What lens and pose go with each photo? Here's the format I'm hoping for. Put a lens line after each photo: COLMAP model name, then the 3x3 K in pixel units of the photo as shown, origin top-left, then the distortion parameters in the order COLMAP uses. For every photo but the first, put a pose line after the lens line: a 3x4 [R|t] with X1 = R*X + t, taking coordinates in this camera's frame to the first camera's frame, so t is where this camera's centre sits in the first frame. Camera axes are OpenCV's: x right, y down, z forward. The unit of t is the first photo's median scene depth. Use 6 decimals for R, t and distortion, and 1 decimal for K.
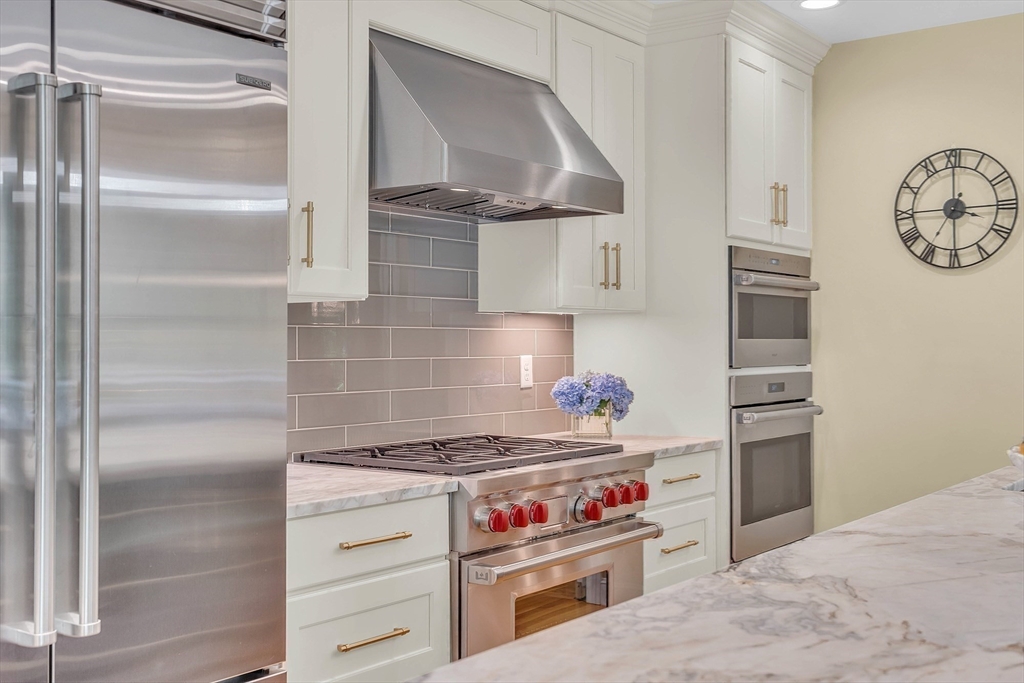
lens RADIAL K [[1132.2, 0, 512.0], [0, 1132.2, 341.5], [0, 0, 1]] dist [0.007019, -0.005226]
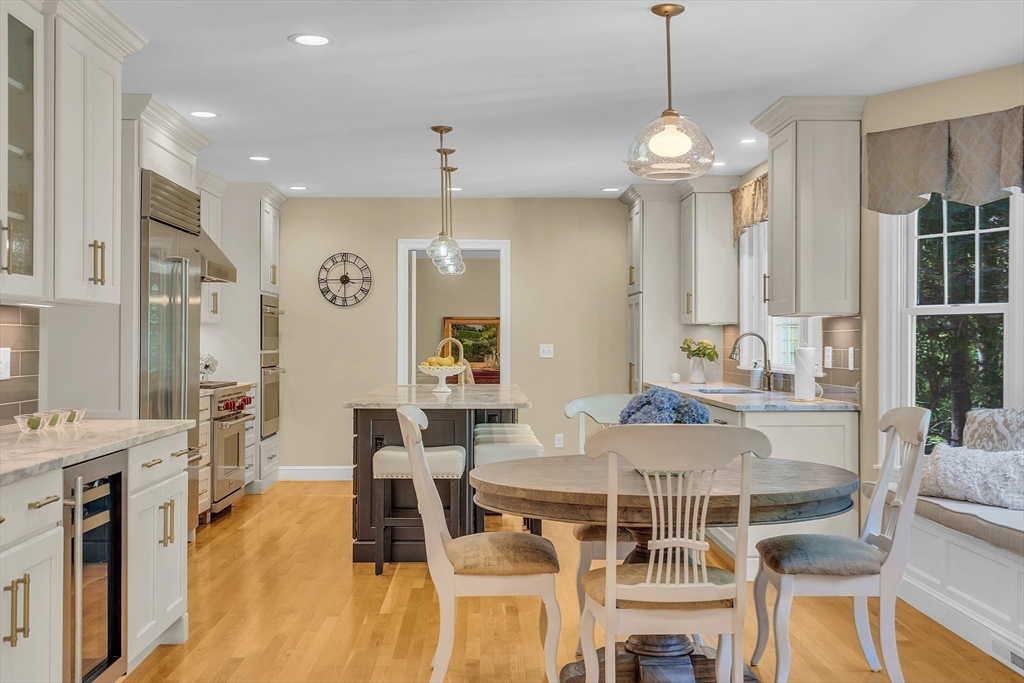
lens RADIAL K [[849.7, 0, 512.0], [0, 849.7, 341.5], [0, 0, 1]] dist [-0.002521, 0.003131]
pose [[0.786804, 0.007461, 0.617158, -0.385425], [-0.010667, 0.999942, 0.001510, -0.001001], [-0.617111, -0.007772, 0.786837, -0.526327]]
